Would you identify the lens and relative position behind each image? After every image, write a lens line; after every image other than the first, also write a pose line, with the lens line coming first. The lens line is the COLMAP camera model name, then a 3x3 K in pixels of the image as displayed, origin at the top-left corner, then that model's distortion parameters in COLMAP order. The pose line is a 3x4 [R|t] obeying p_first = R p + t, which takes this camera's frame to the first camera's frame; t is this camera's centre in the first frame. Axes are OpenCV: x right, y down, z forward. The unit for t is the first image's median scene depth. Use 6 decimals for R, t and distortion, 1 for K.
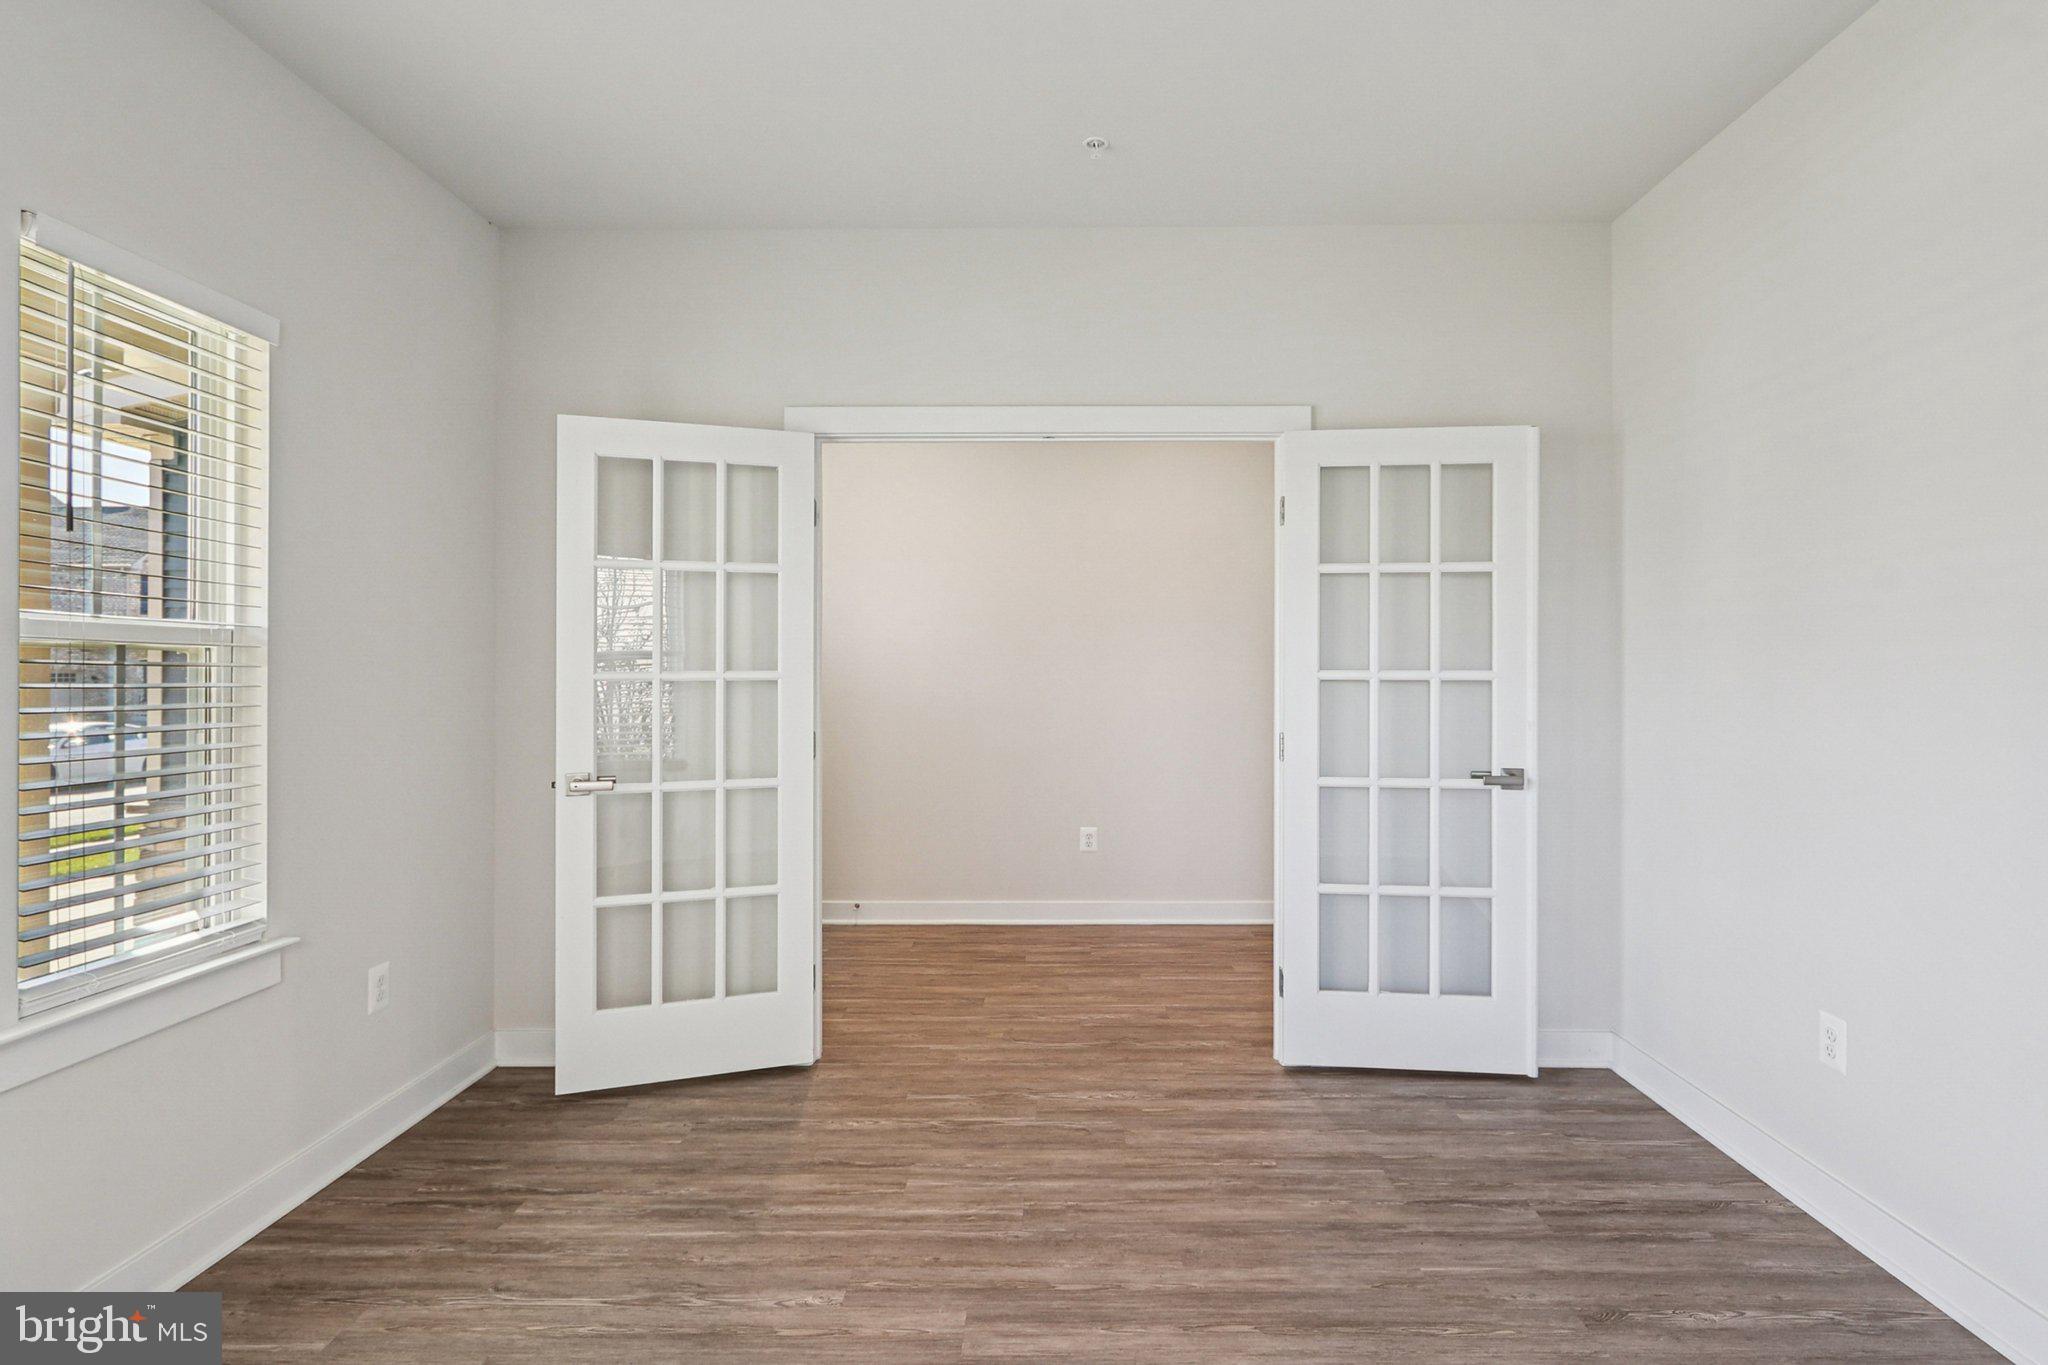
lens RADIAL K [[1039.4, 0, 1041.7], [0, 1039.4, 678.8], [0, 0, 1]] dist [0.002490, -0.002469]
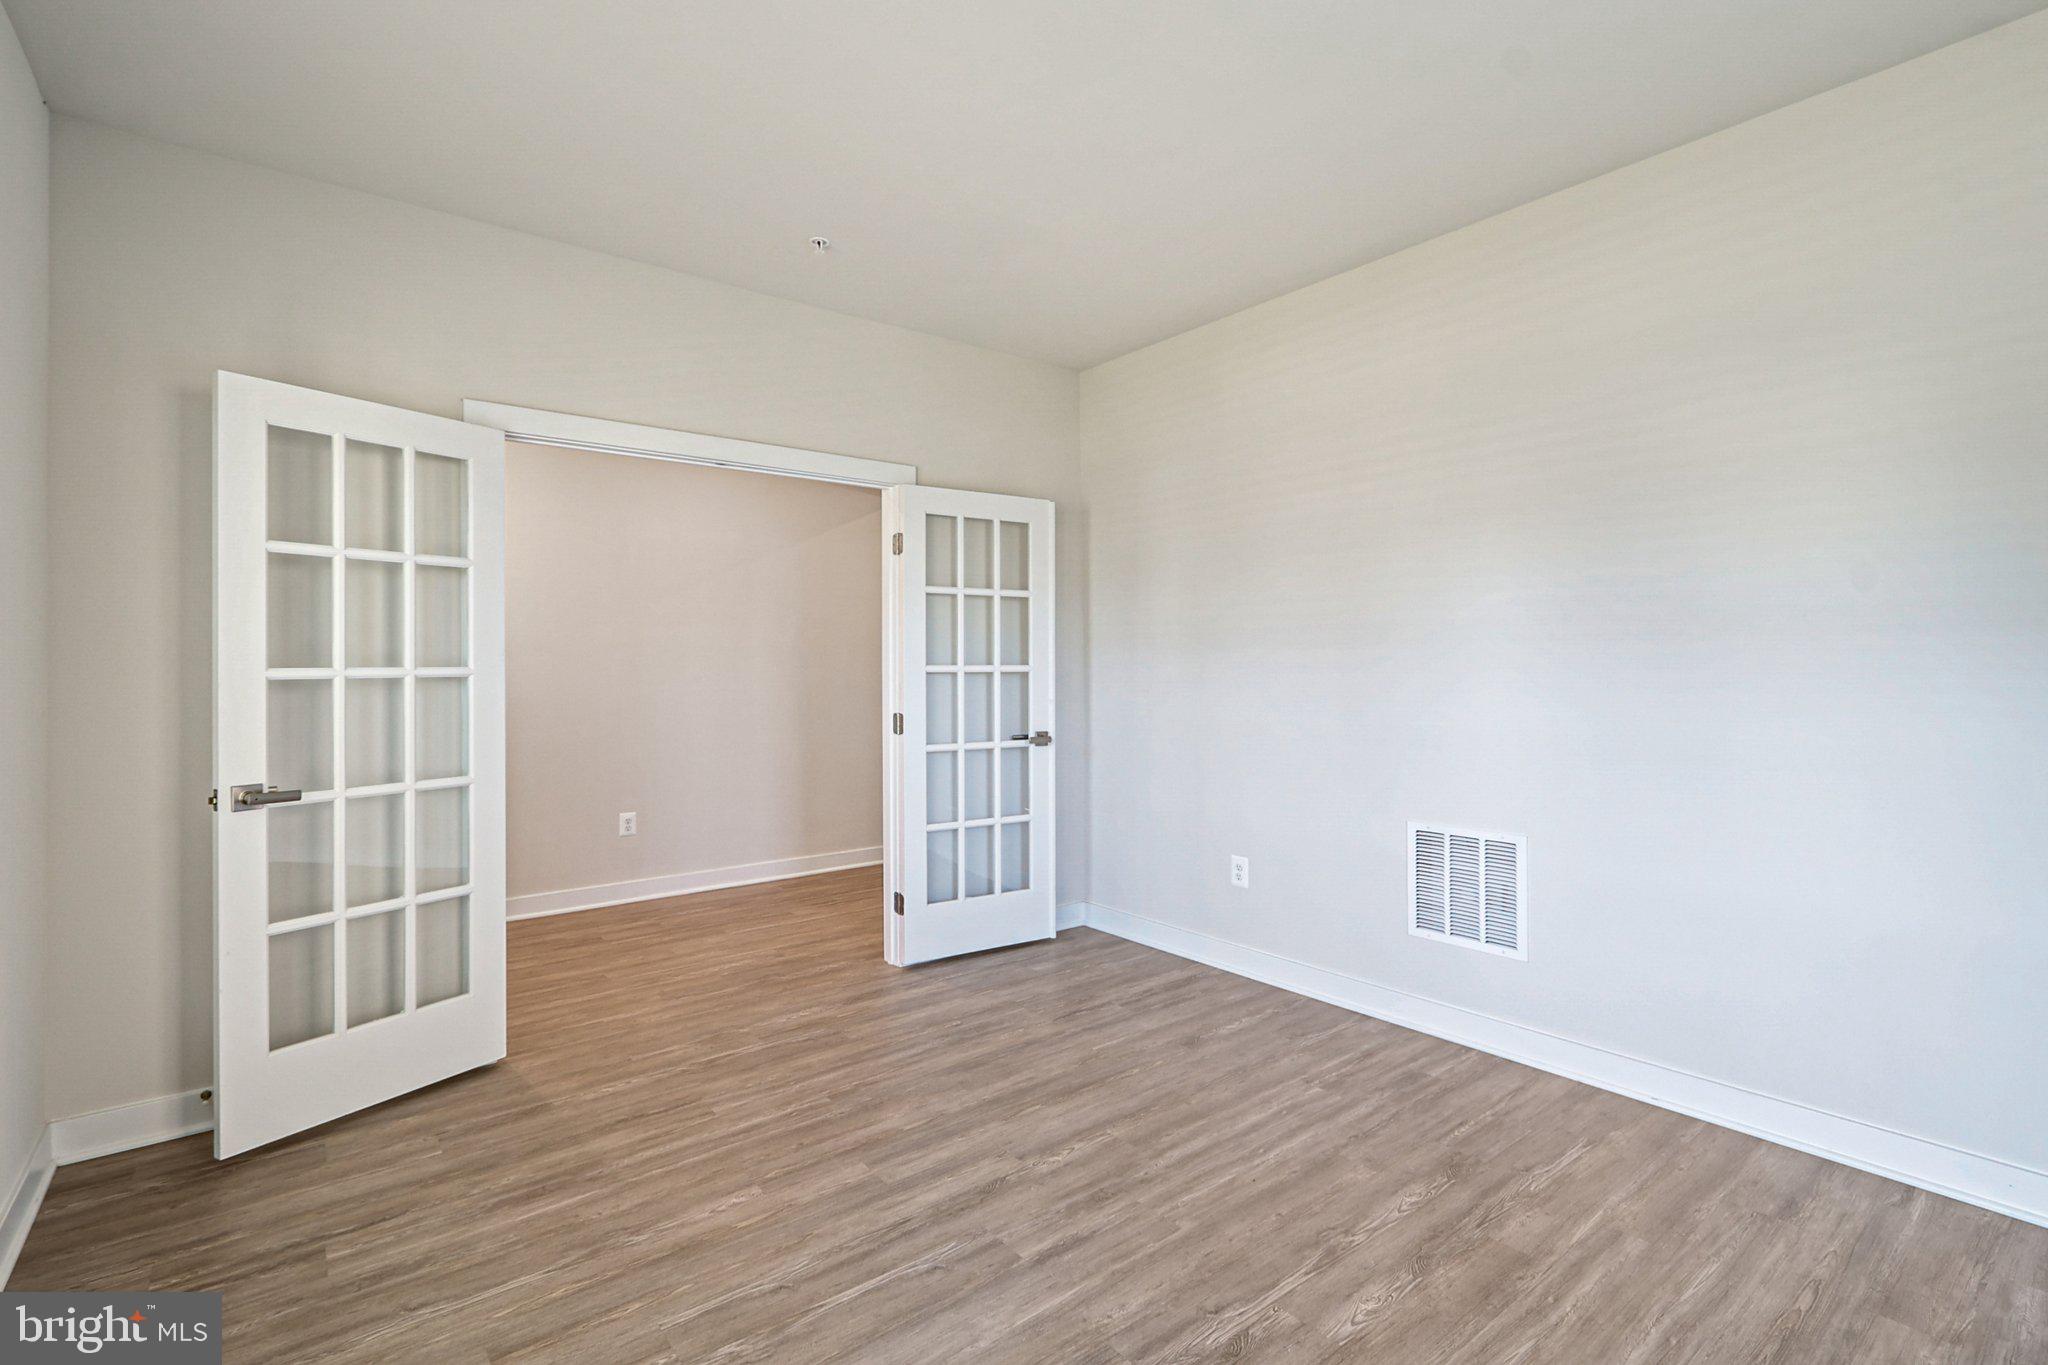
lens RADIAL K [[943.4, 0, 1016.7], [0, 943.4, 671.7], [0, 0, 1]] dist [0.003485, -0.002411]
pose [[0.778939, -0.005759, 0.627074, -0.416044], [0.008255, 0.999965, -0.001071, 0.002053], [-0.627046, 0.006011, 0.778959, -0.022819]]
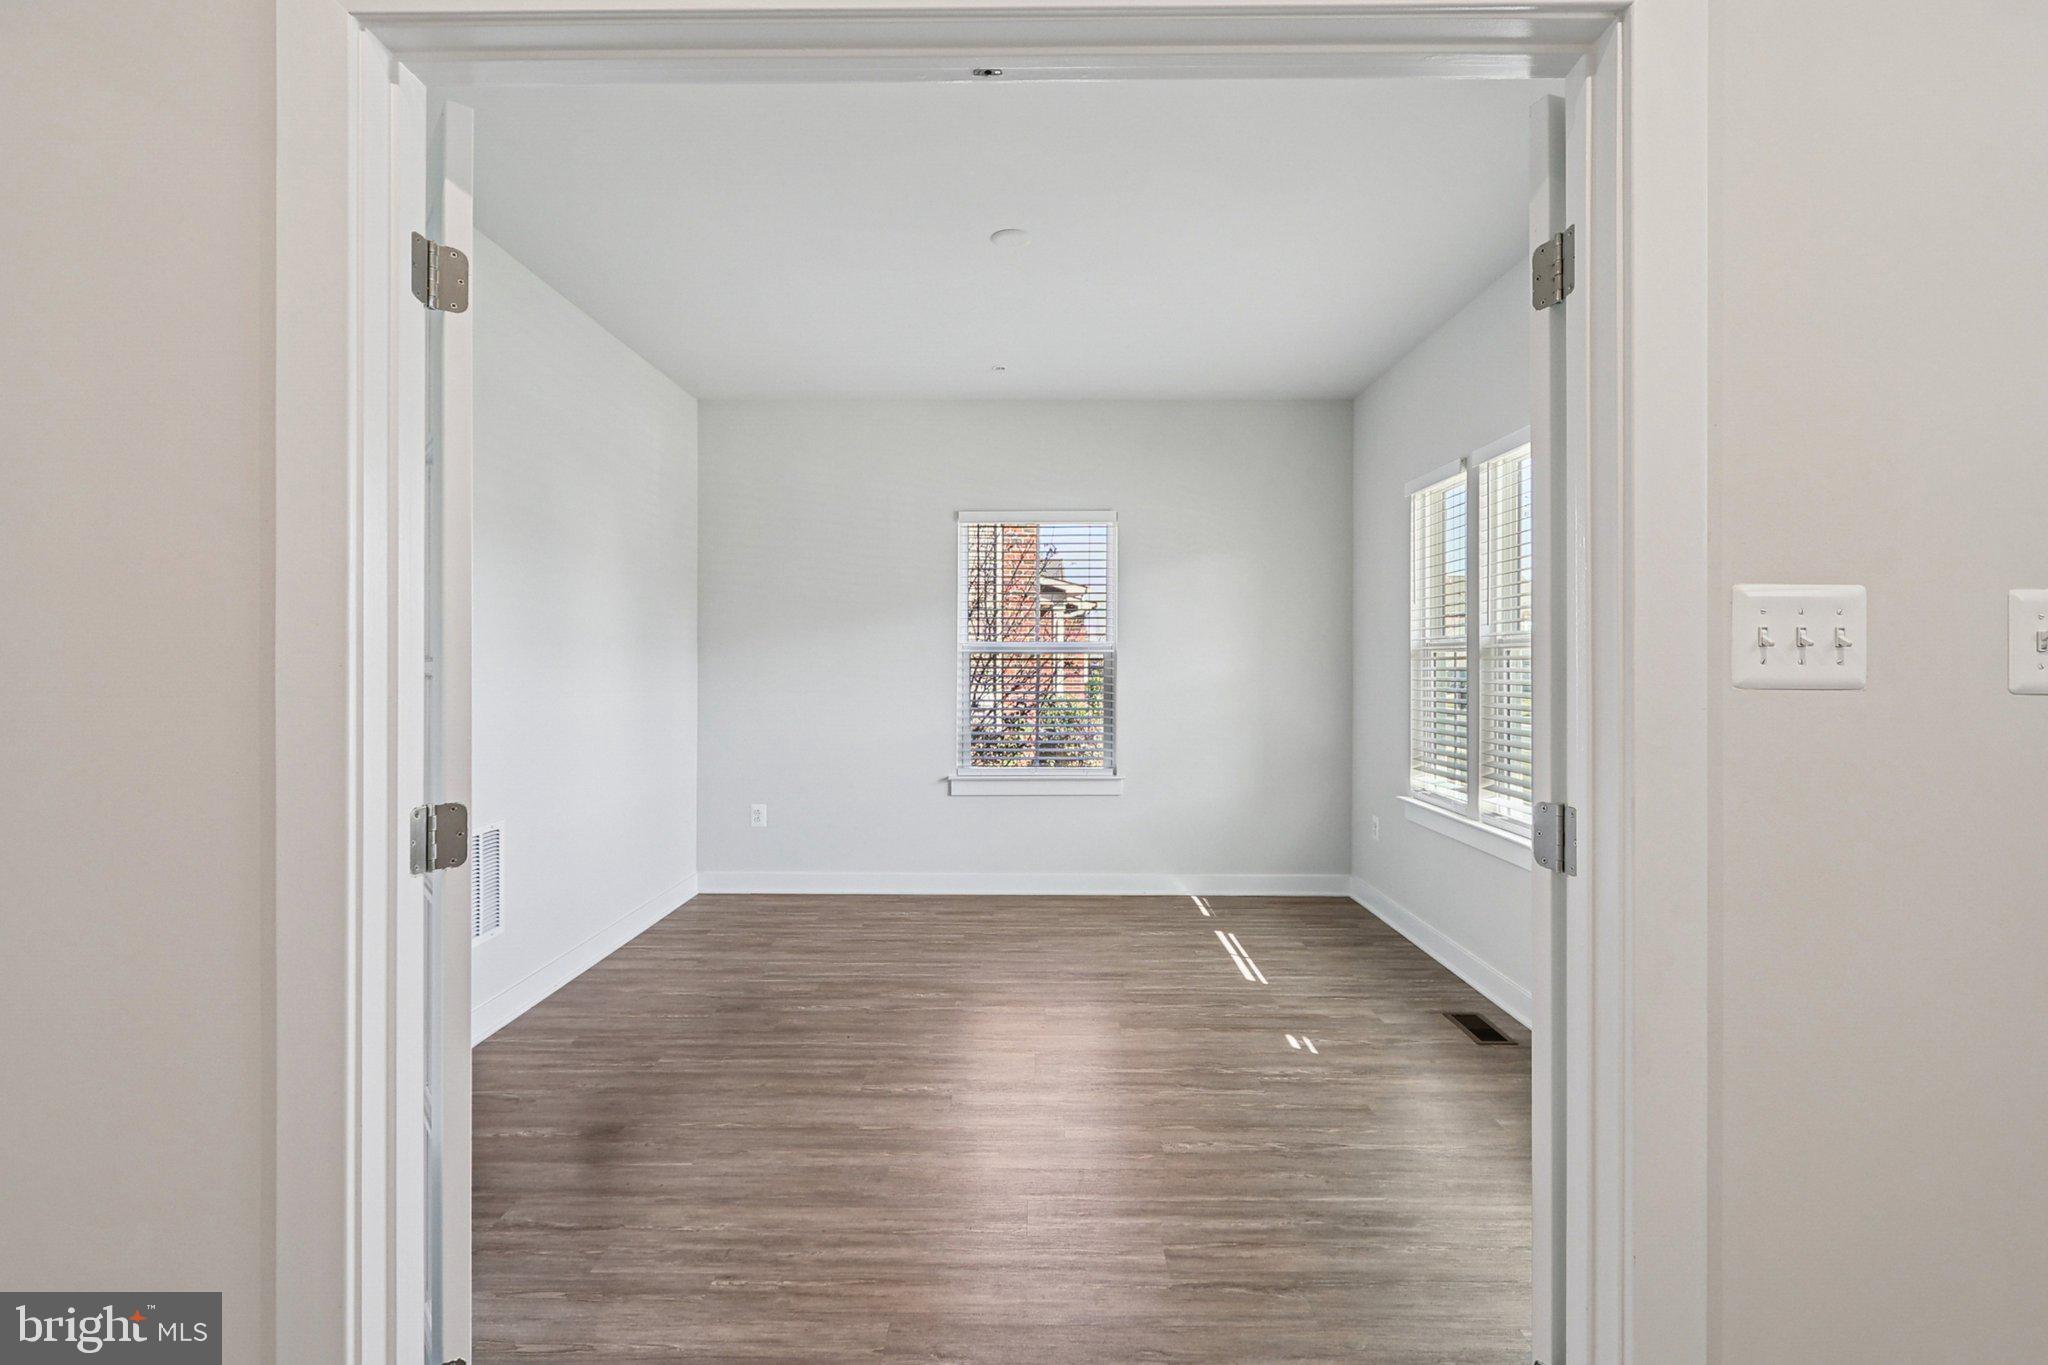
lens RADIAL K [[943.4, 0, 1019.9], [0, 943.4, 670.9], [0, 0, 1]] dist [0.003485, -0.002411]
pose [[-0.999959, -0.005024, 0.007516, -0.012332], [-0.004956, 0.999947, 0.009042, -0.004109], [-0.007561, 0.009005, -0.999931, 1.411343]]
